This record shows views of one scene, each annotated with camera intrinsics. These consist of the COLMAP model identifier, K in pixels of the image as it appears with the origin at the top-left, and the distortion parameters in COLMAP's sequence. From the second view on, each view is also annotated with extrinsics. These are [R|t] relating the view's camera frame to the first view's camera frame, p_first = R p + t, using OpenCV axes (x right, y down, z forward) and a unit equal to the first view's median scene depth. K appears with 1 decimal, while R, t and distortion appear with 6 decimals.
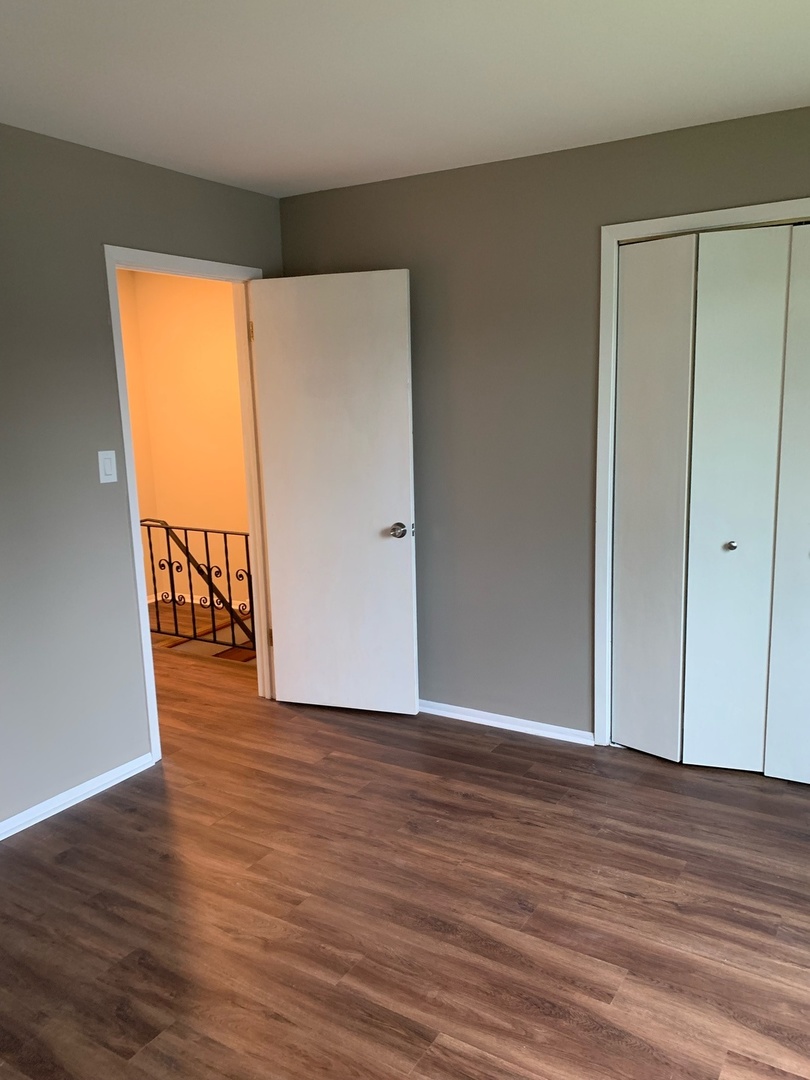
lens RADIAL K [[831.0, 0, 404.9], [0, 831.0, 532.6], [0, 0, 1]] dist [0.019973, 0.006818]
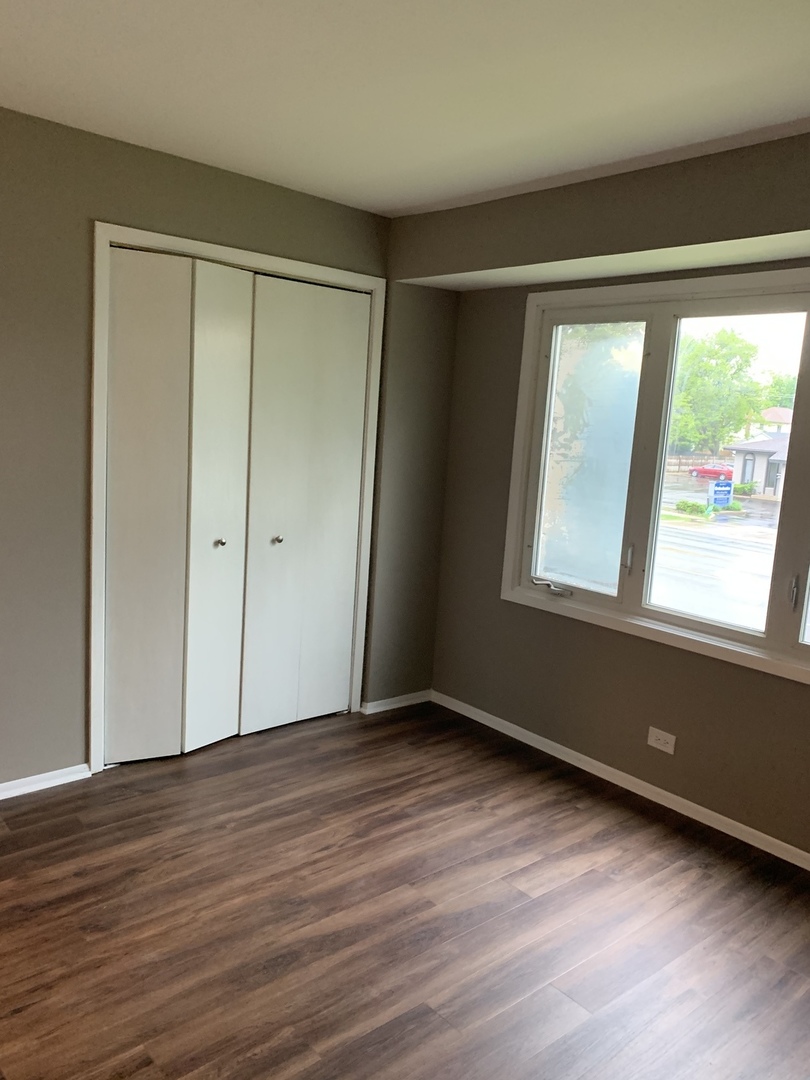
lens RADIAL K [[831.0, 0, 409.6], [0, 831.0, 517.9], [0, 0, 1]] dist [0.019973, 0.006818]
pose [[0.302292, -0.072490, 0.950455, -0.698977], [0.087615, 0.994996, 0.048021, -0.057041], [-0.949180, 0.068758, 0.307130, 0.477972]]
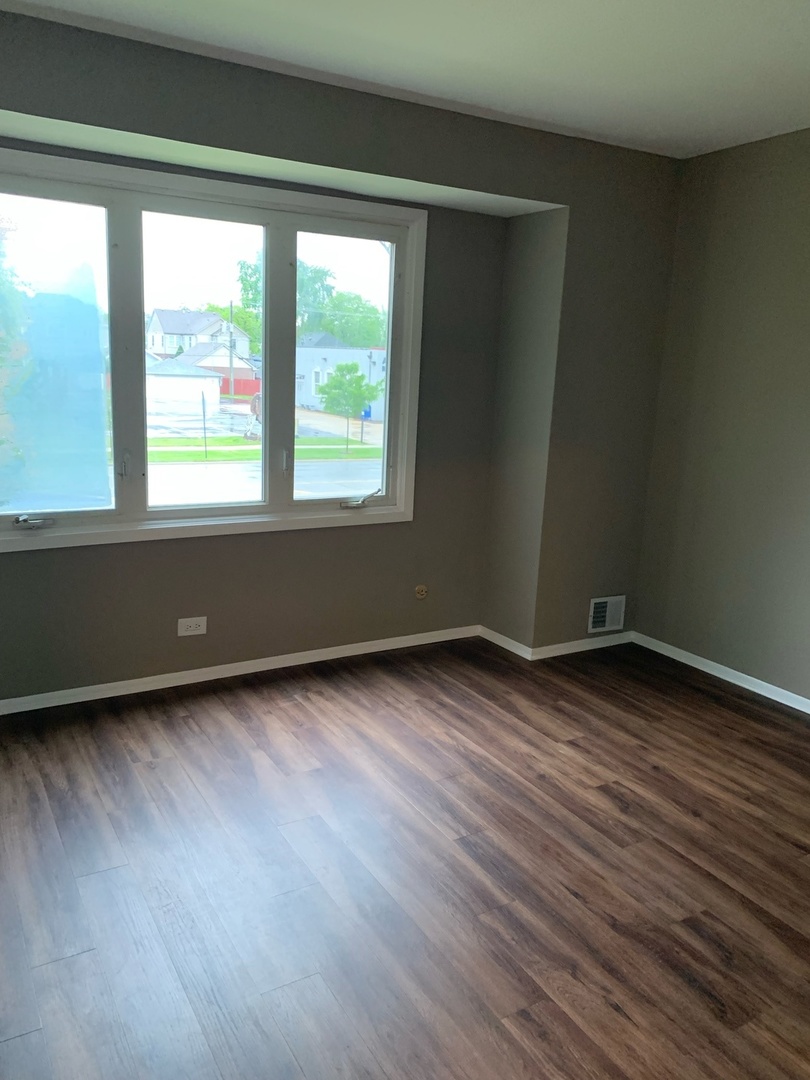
lens RADIAL K [[831.0, 0, 404.7], [0, 831.0, 535.4], [0, 0, 1]] dist [0.019973, 0.006818]
pose [[-0.890975, -0.103798, 0.442030, -0.300753], [0.058336, 0.939283, 0.338149, -0.201549], [-0.450290, 0.327068, -0.830822, 1.435029]]
